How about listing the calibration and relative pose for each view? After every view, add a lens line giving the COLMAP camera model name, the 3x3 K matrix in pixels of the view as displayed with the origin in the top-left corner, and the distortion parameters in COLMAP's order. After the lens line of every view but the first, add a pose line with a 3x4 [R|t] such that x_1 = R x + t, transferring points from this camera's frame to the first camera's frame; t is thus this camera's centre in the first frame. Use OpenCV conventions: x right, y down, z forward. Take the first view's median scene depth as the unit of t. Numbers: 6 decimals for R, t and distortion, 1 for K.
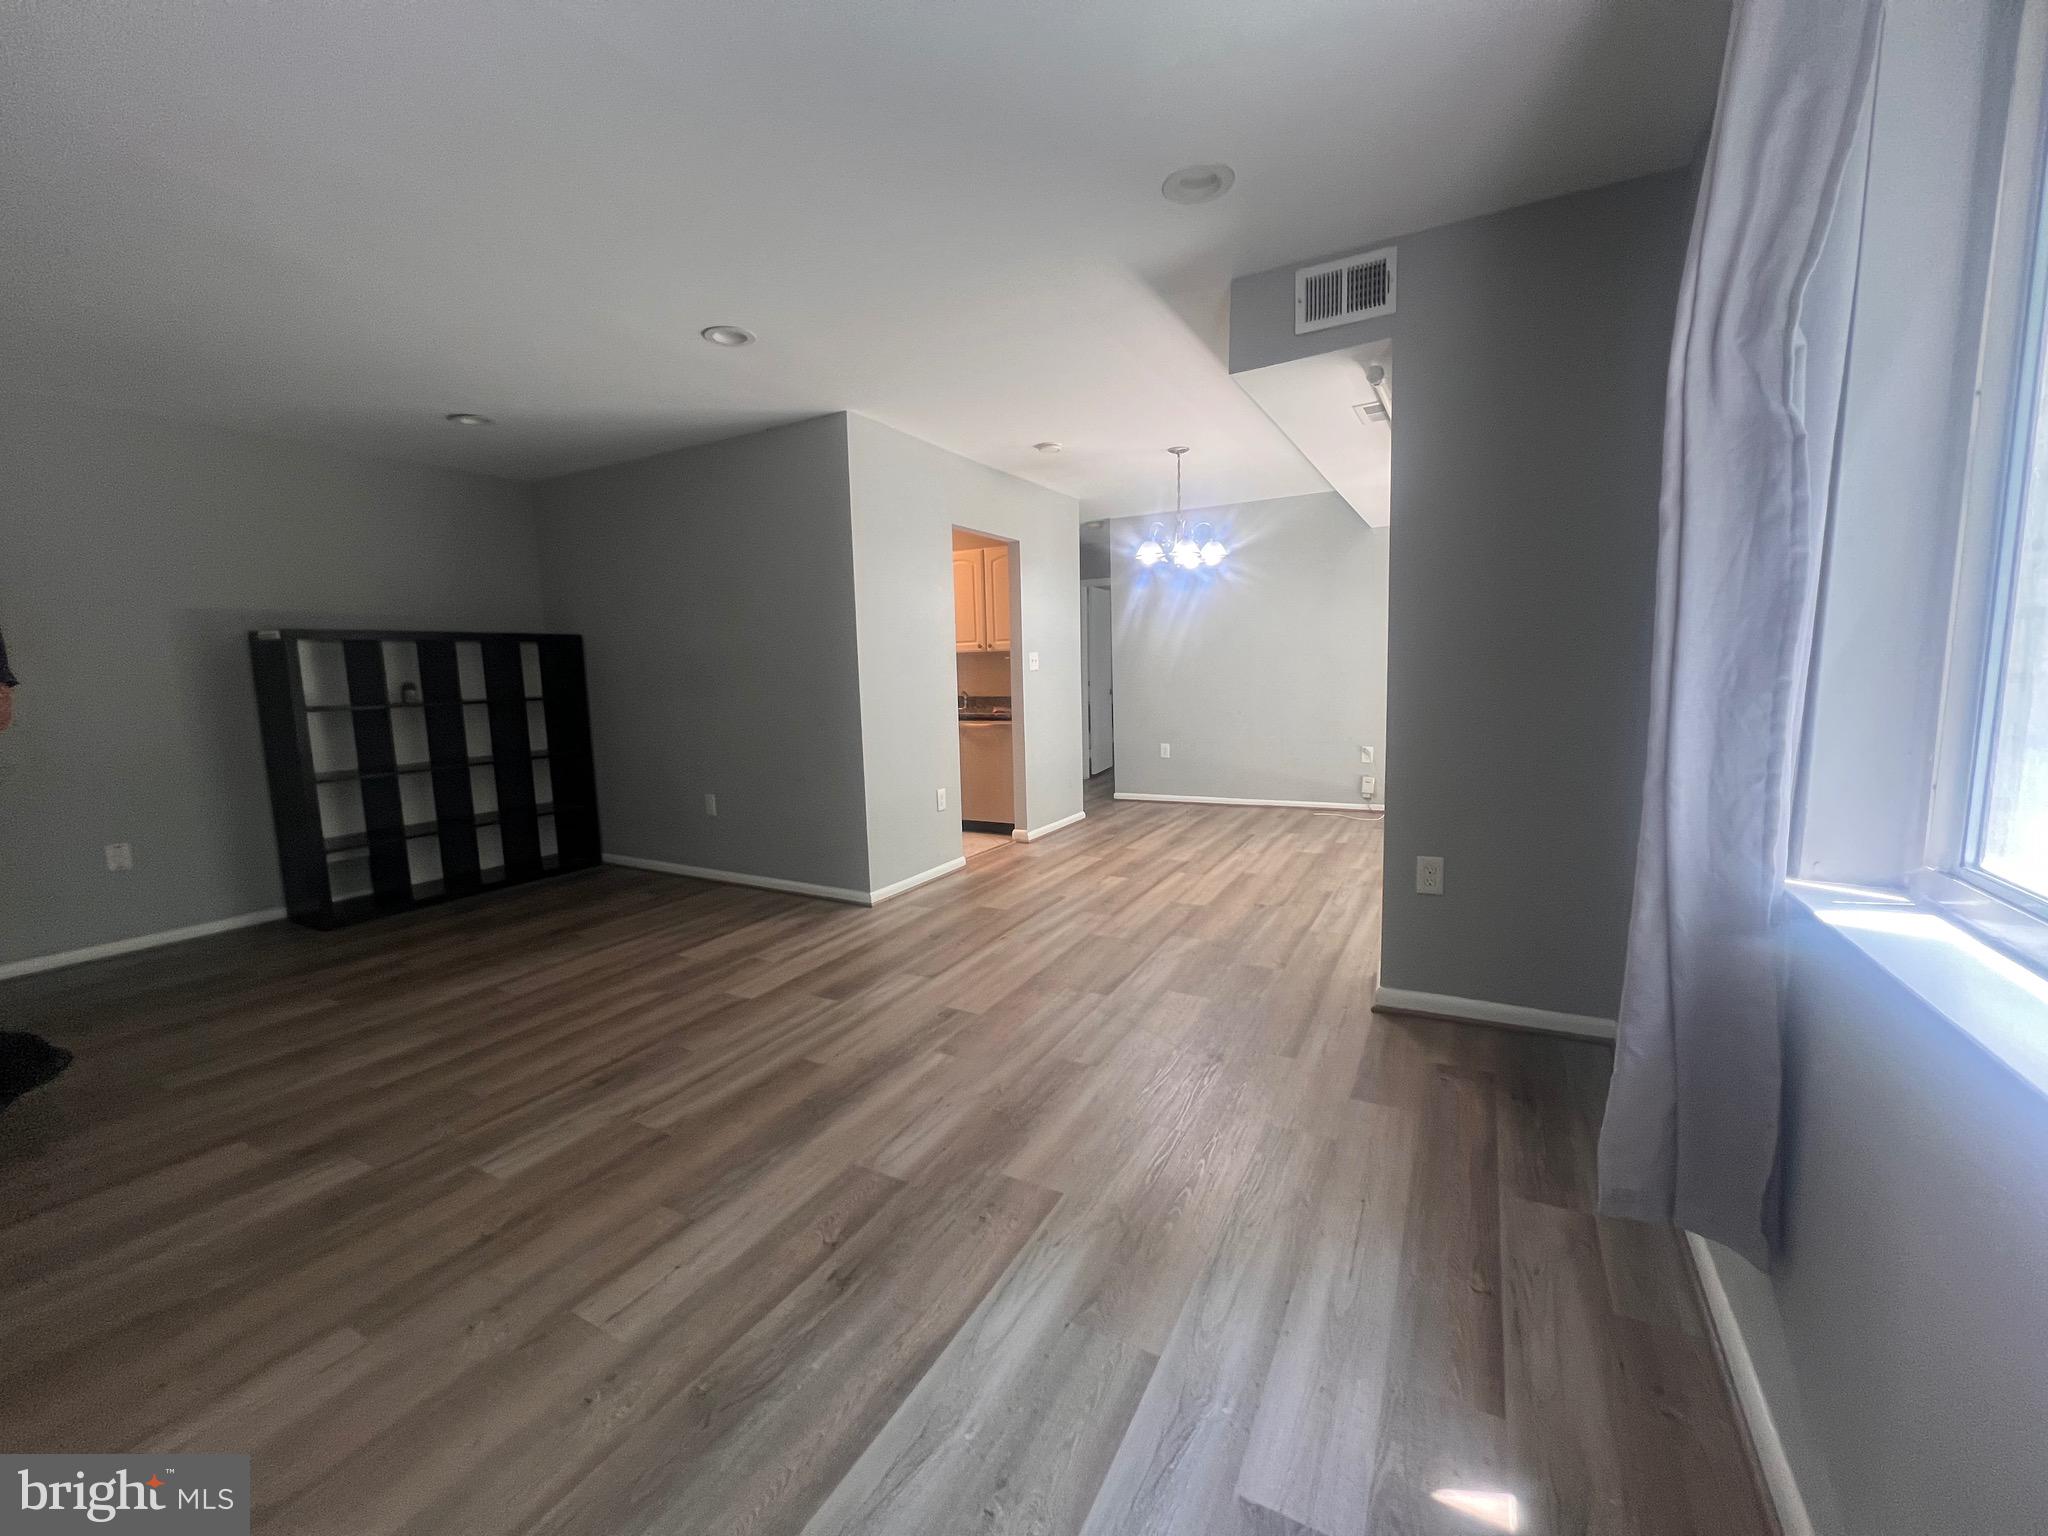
lens RADIAL K [[819.2, 0, 1016.8], [0, 819.2, 772.5], [0, 0, 1]] dist [-0.000488, -0.000290]
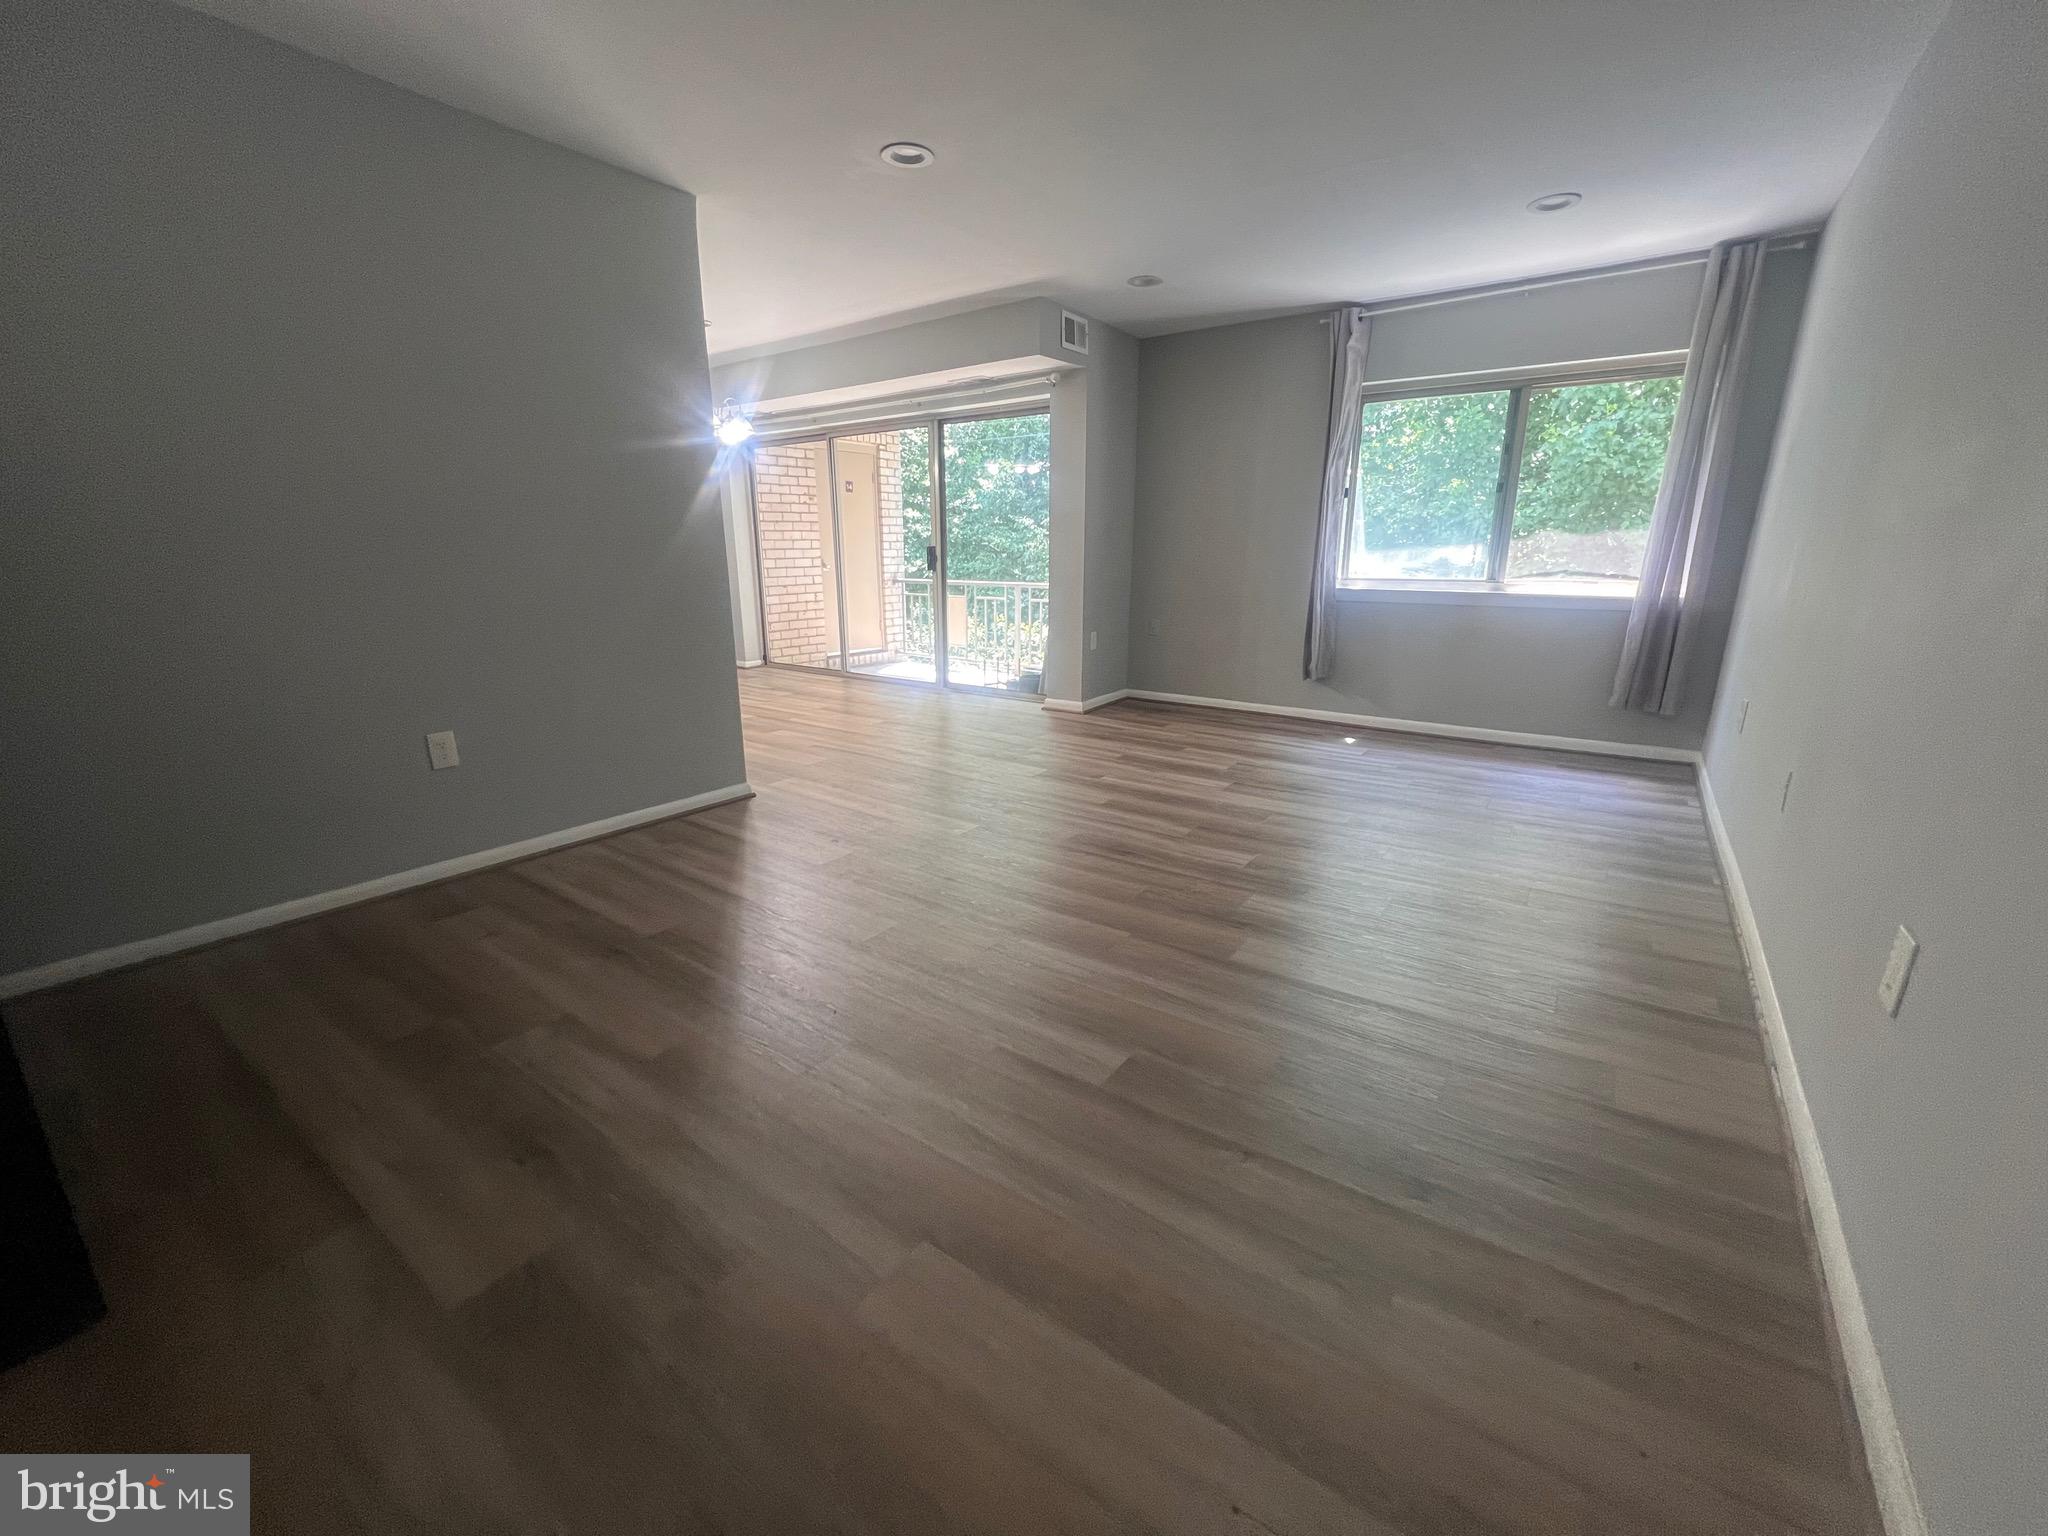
lens RADIAL K [[819.2, 0, 1025.8], [0, 819.2, 773.5], [0, 0, 1]] dist [-0.000488, -0.000290]
pose [[0.109755, -0.238959, 0.964807, -0.906210], [0.126781, 0.966108, 0.224859, -0.022493], [-0.985840, 0.097640, 0.136331, 0.512409]]
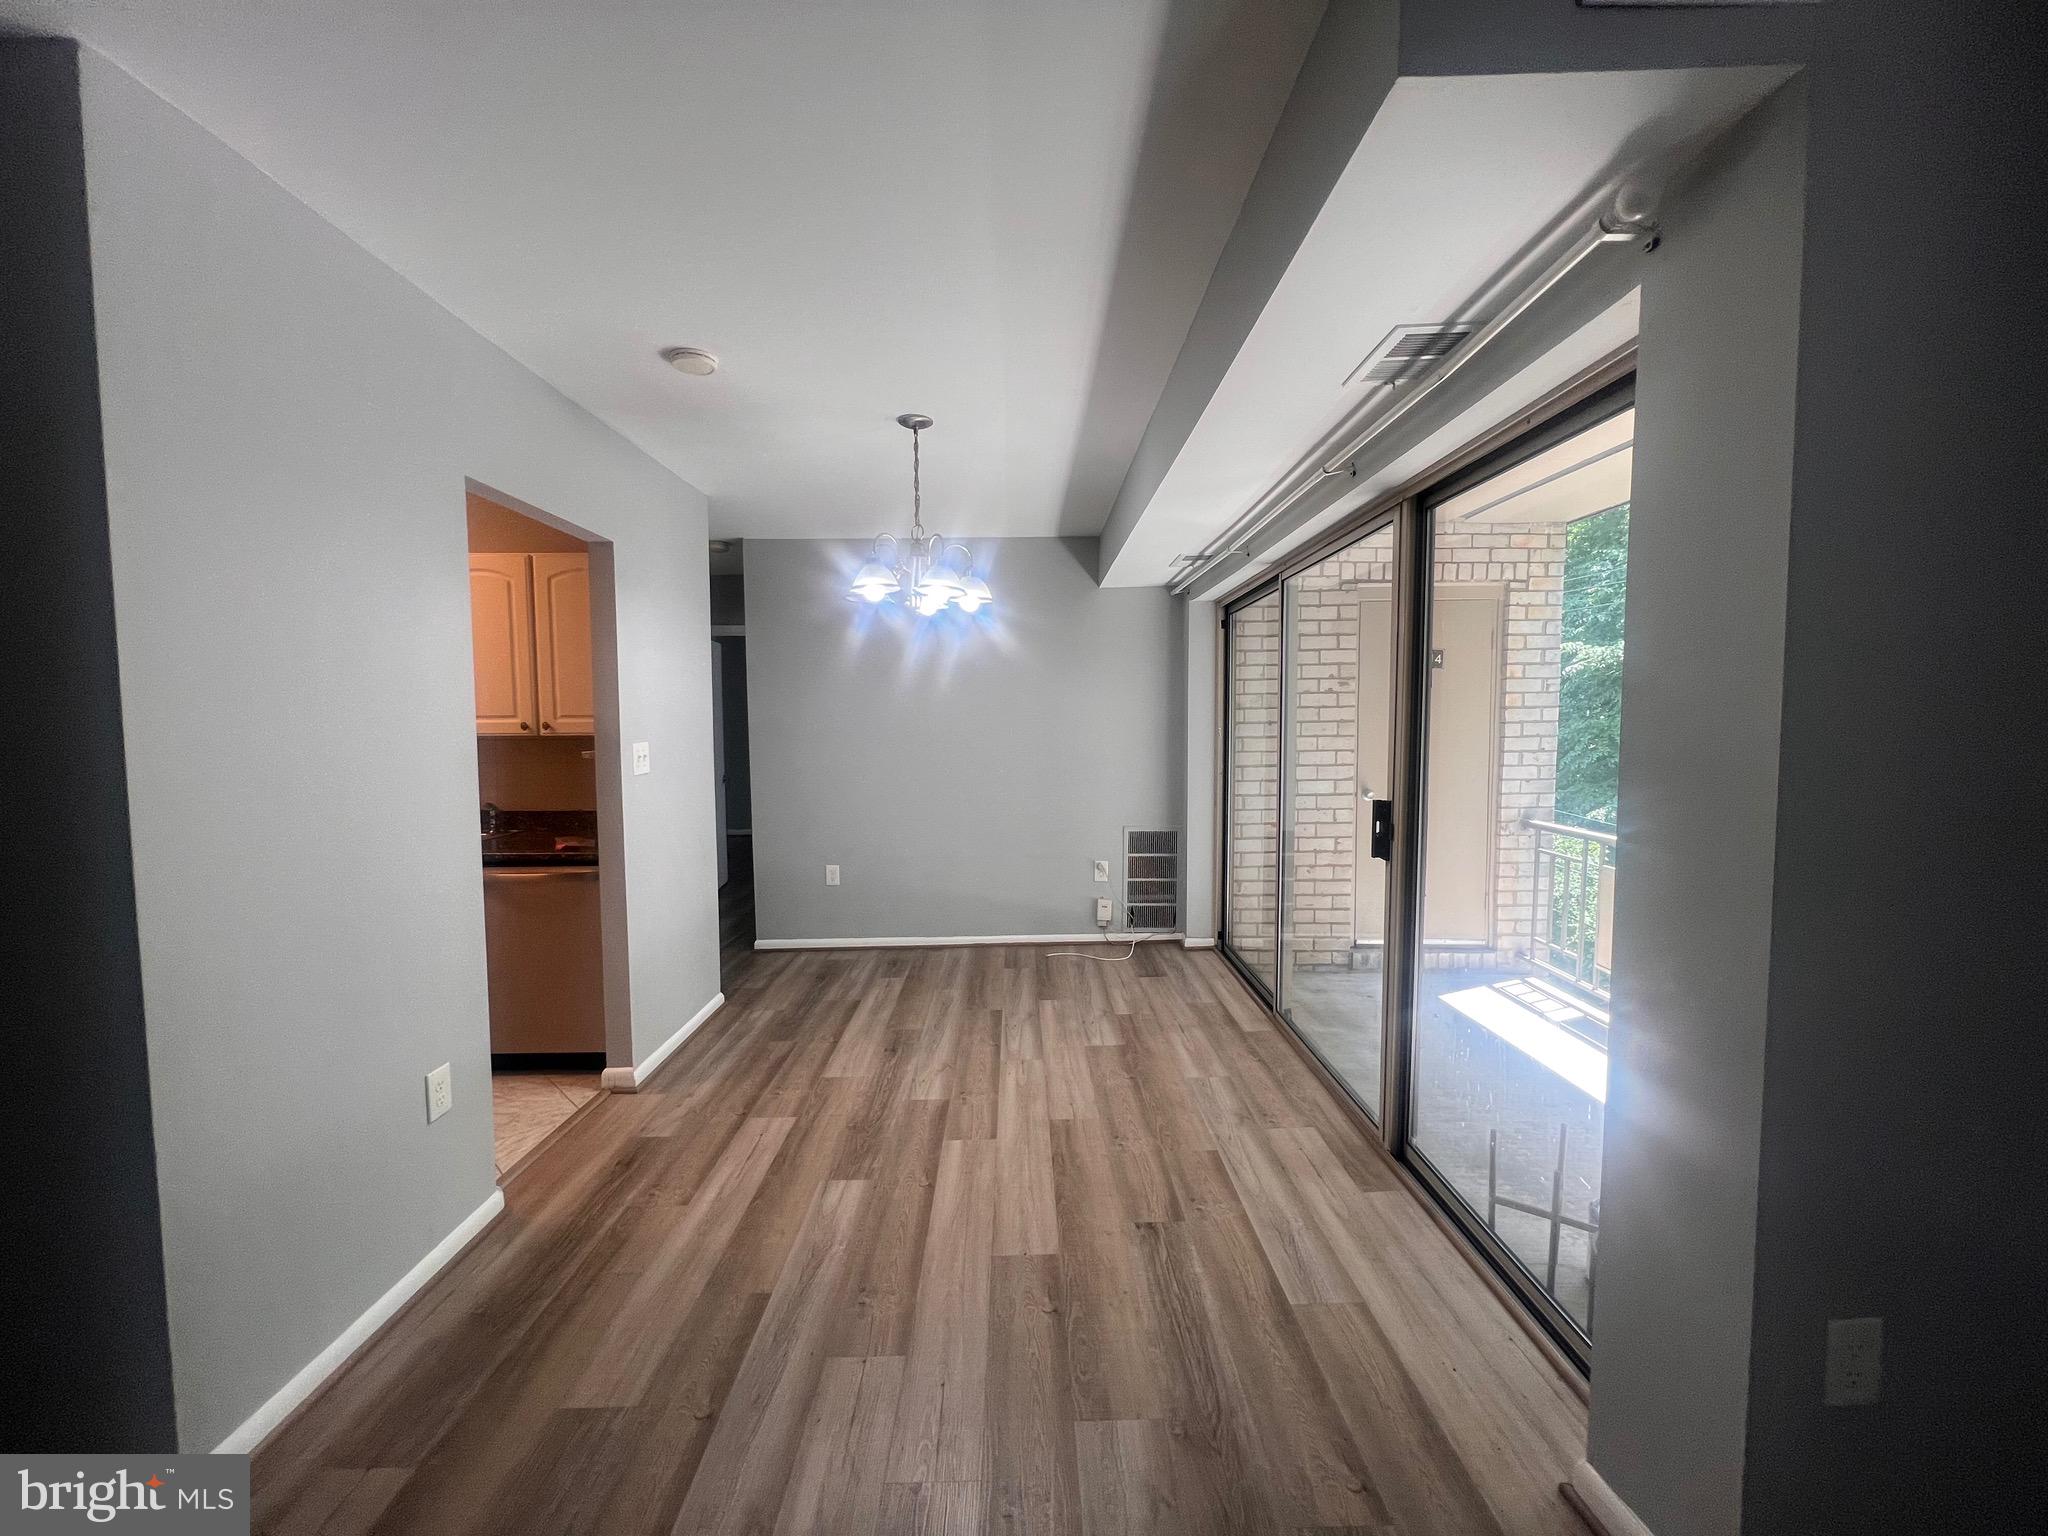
lens RADIAL K [[819.2, 0, 1019.2], [0, 819.2, 770.8], [0, 0, 1]] dist [-0.000488, -0.000290]
pose [[0.868806, -0.010035, 0.495052, -0.038953], [0.047740, 0.996834, -0.063576, -0.094679], [-0.492846, 0.078869, 0.866535, 0.460288]]
